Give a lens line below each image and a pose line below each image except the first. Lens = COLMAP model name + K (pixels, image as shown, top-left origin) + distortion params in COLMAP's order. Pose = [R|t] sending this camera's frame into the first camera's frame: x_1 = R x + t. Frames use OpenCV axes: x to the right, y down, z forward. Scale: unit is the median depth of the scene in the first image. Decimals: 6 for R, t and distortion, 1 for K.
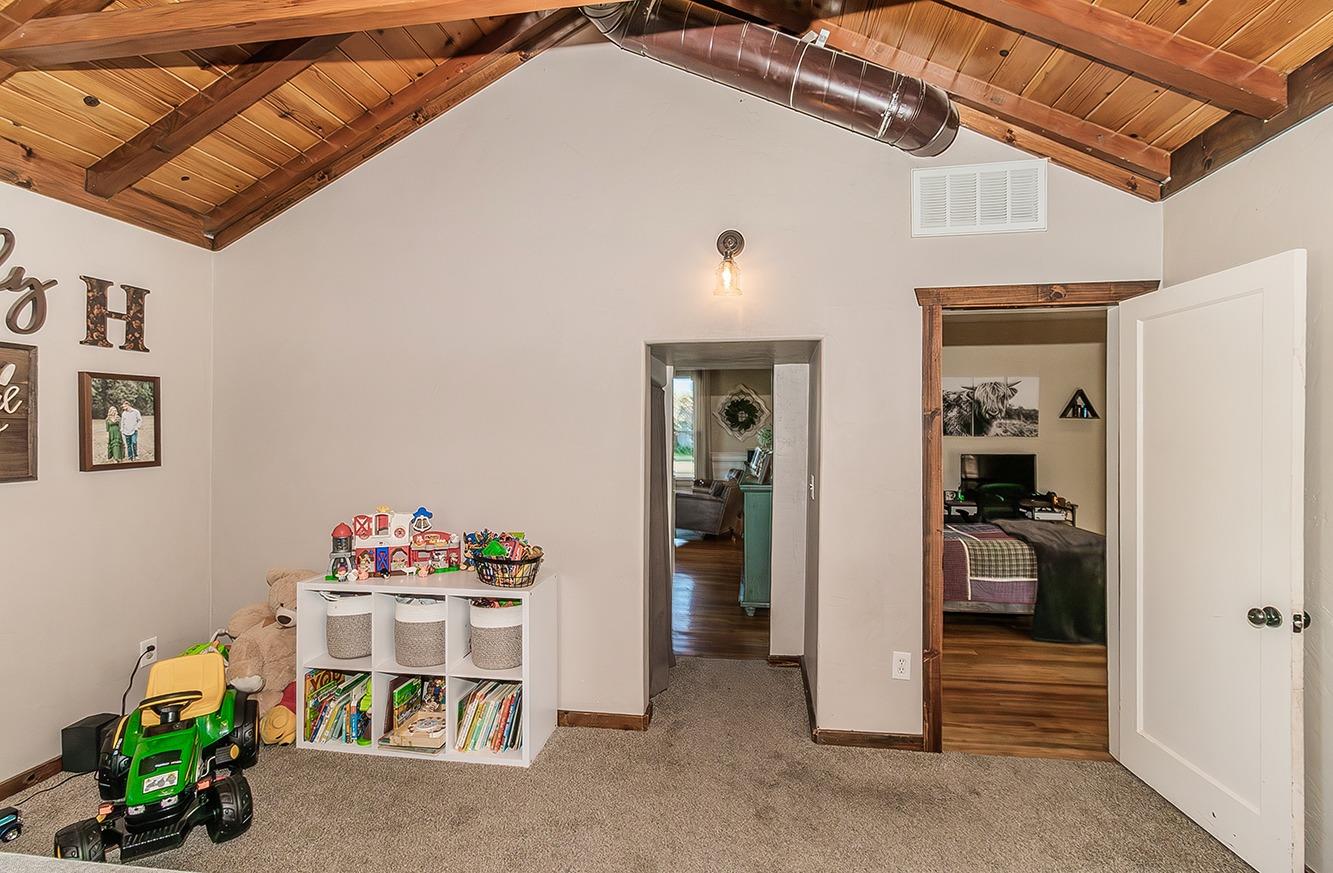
lens RADIAL K [[603.1, 0, 669.2], [0, 603.1, 433.2], [0, 0, 1]] dist [0.000716, 0.000104]
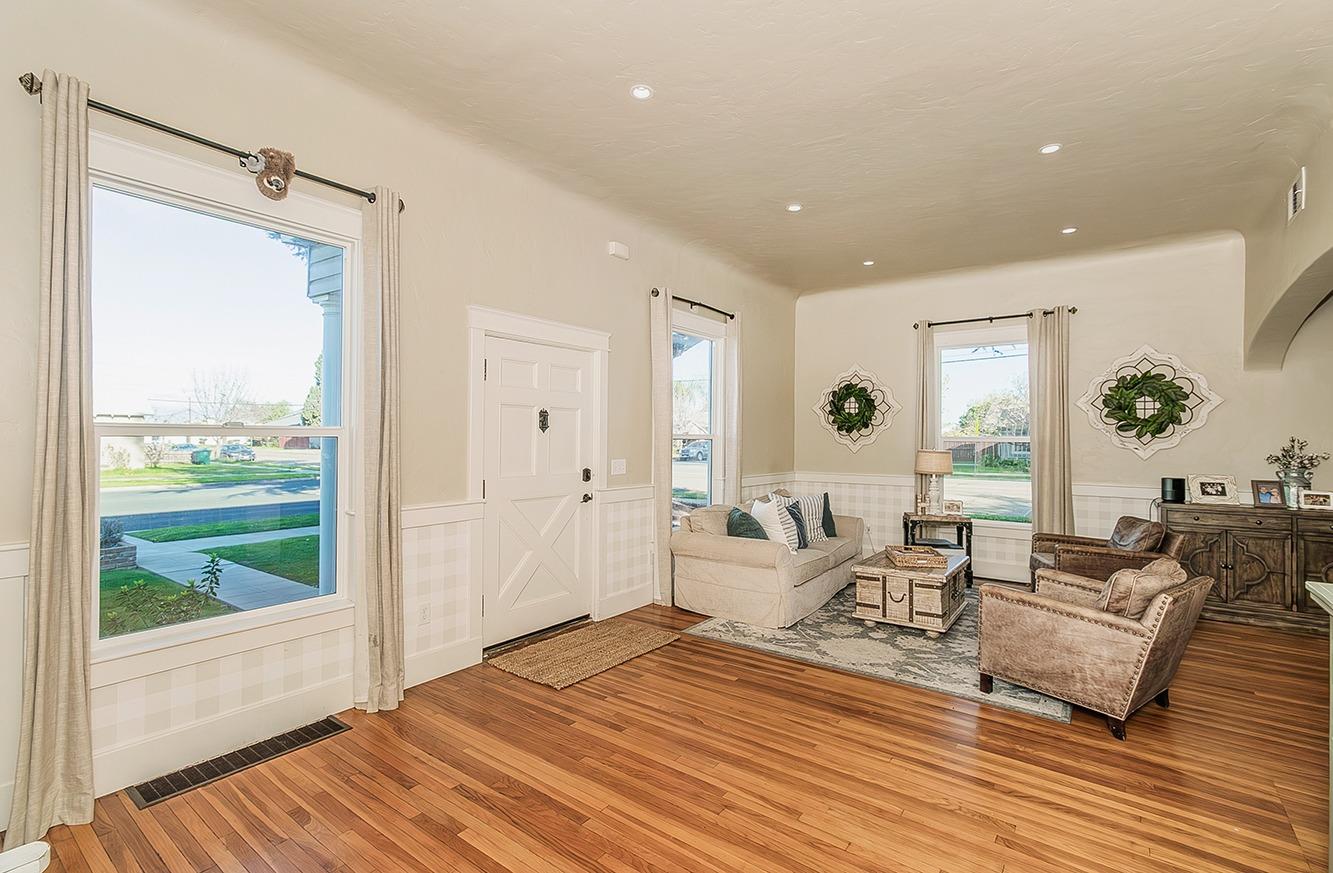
lens RADIAL K [[603.1, 0, 669.2], [0, 603.1, 433.2], [0, 0, 1]] dist [0.000716, 0.000104]
pose [[0.877477, 0.003012, -0.479609, 0.016090], [-0.006670, 0.999960, -0.005924, -0.001469], [0.479572, 0.008397, 0.877462, 0.381953]]
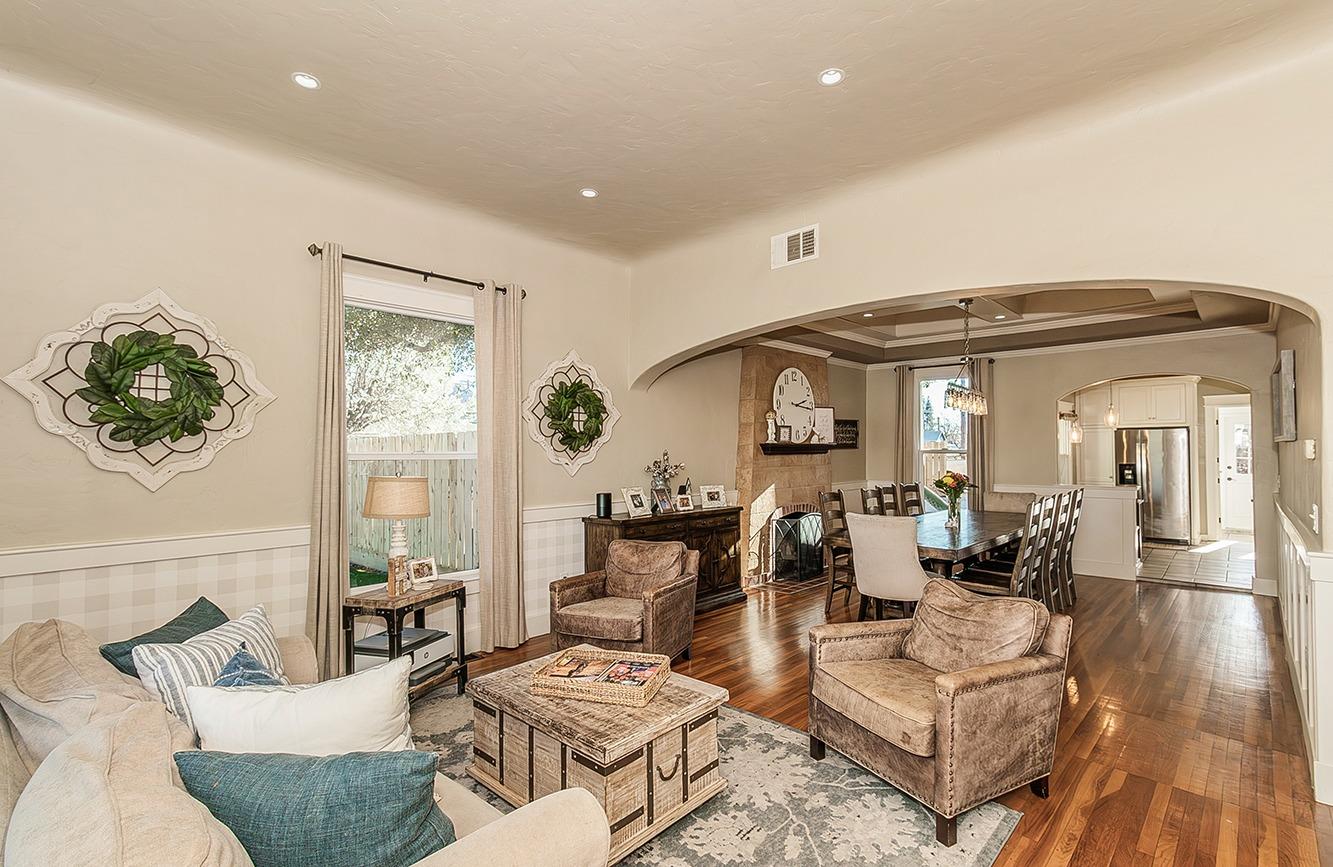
lens RADIAL K [[601.7, 0, 666.5], [0, 601.7, 433.5], [0, 0, 1]] dist [0.004010, 0.000576]
pose [[0.585835, 0.022068, 0.810130, -0.207339], [0.003794, 0.999544, -0.029972, -0.003199], [-0.810421, 0.020633, 0.585484, 0.681282]]
